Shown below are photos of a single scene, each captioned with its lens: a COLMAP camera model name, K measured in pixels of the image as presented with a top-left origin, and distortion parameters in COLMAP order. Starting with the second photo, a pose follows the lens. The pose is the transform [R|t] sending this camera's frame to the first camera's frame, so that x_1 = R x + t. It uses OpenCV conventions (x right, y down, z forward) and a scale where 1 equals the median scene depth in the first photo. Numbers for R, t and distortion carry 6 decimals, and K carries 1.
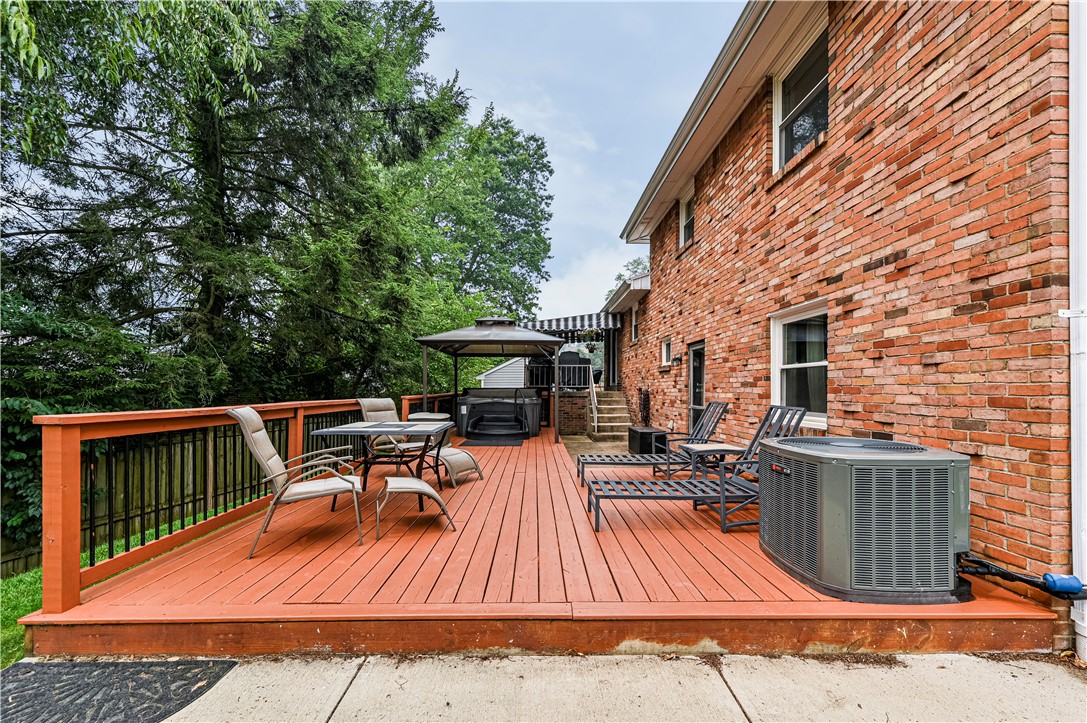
lens RADIAL K [[435.4, 0, 547.8], [0, 435.4, 368.0], [0, 0, 1]] dist [-0.000308, -0.000087]
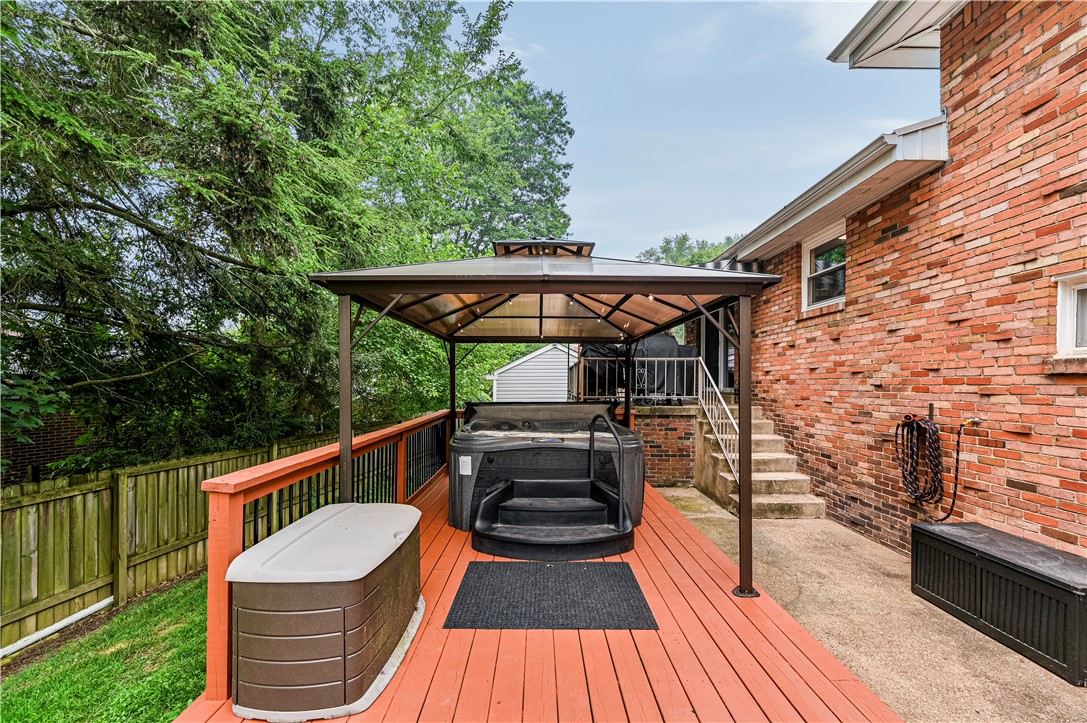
lens RADIAL K [[435.4, 0, 547.8], [0, 435.4, 368.0], [0, 0, 1]] dist [-0.000308, -0.000087]
pose [[0.999886, -0.002077, -0.014971, -0.083877], [0.002261, 0.999922, 0.012320, -0.001507], [0.014944, -0.012353, 0.999812, 0.455652]]
